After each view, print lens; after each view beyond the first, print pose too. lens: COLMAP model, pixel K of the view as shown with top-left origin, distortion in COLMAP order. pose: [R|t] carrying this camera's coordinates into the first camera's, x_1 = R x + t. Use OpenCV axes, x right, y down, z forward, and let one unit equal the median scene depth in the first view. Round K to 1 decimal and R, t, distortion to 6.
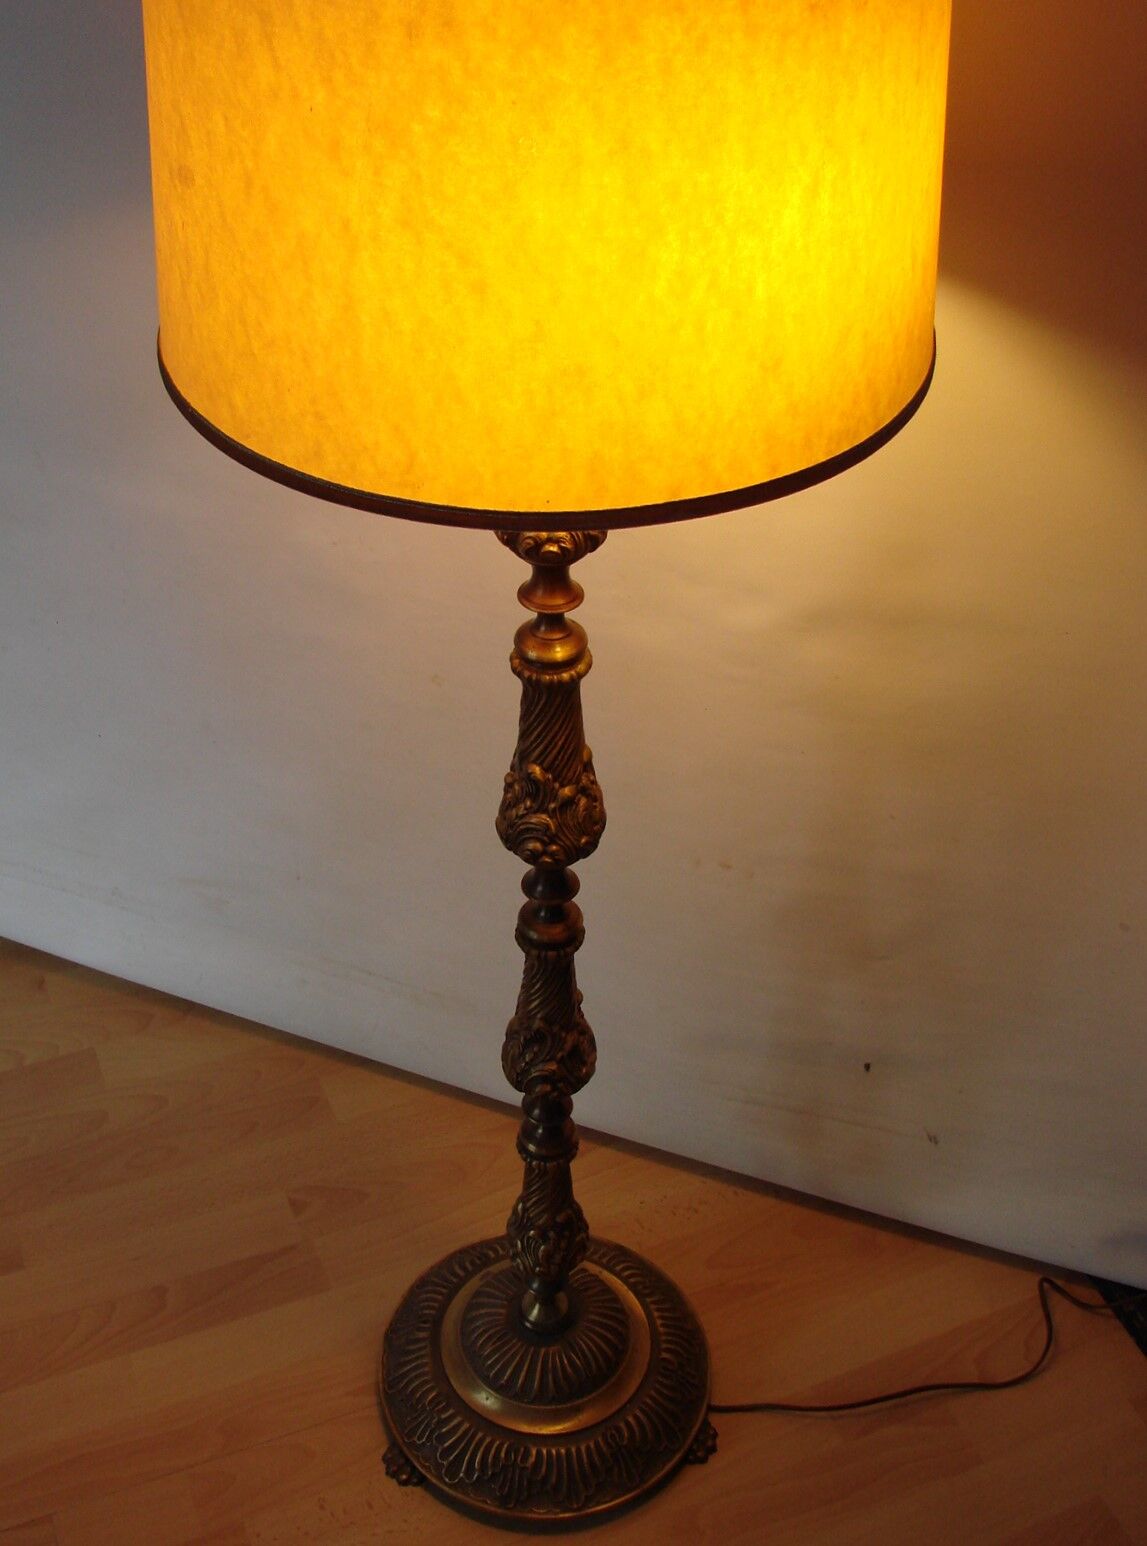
lens RADIAL K [[1778.4, 0, 508.8], [0, 1778.4, 773.1], [0, 0, 1]] dist [-0.247855, 0.365529]
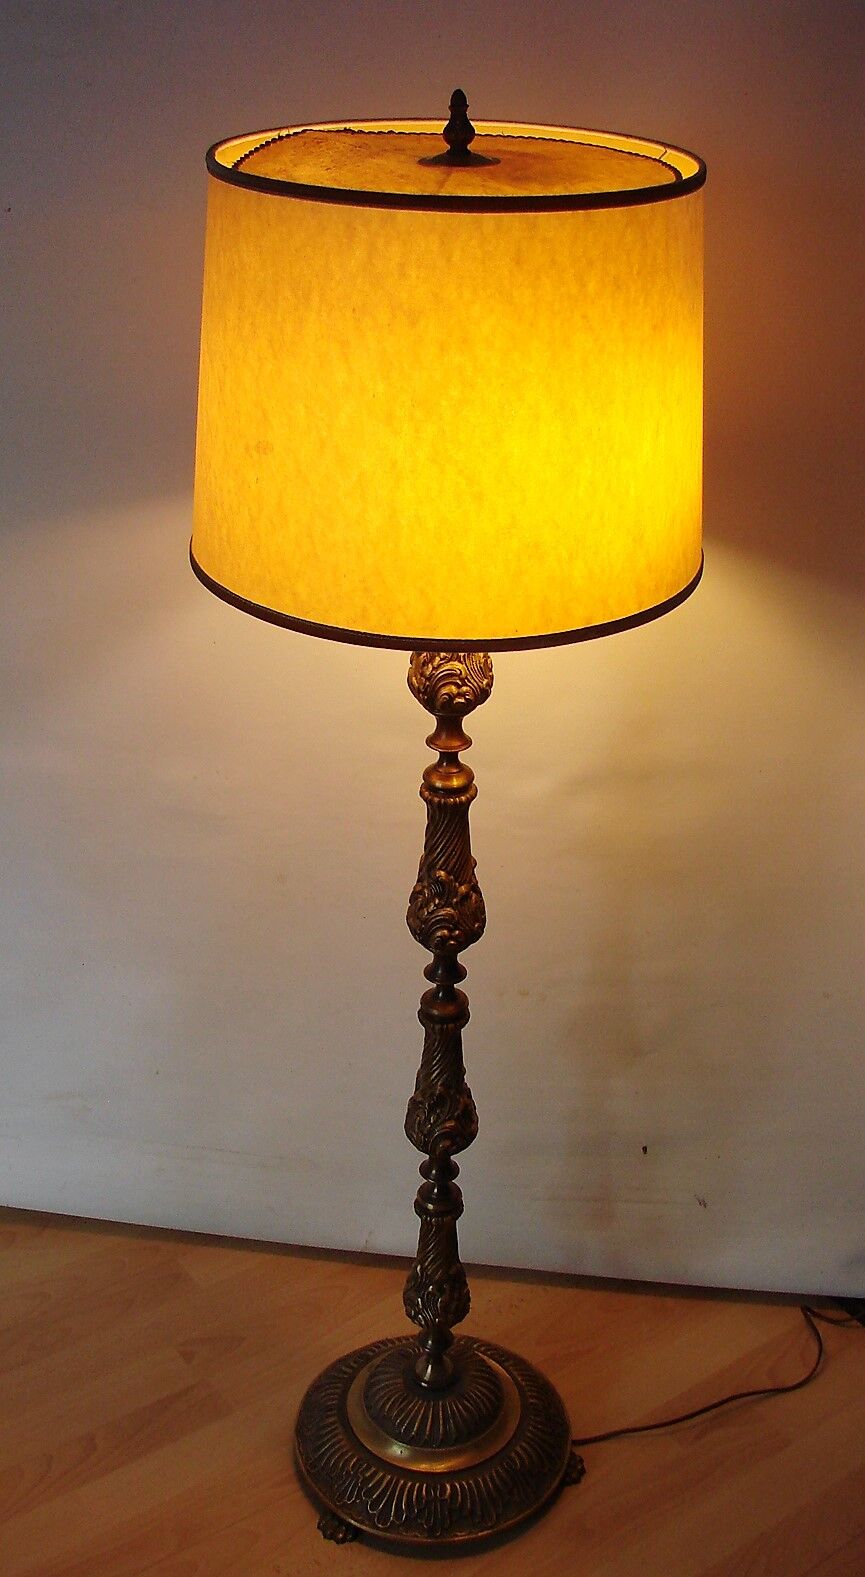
lens RADIAL K [[1778.1, 0, 432.5], [0, 1778.1, 788.5], [0, 0, 1]] dist [-0.224995, 0.263805]
pose [[0.969515, -0.092264, 0.227000, -0.296919], [0.137686, 0.971448, -0.193215, 0.197615], [-0.202692, 0.218579, 0.954536, -0.340376]]
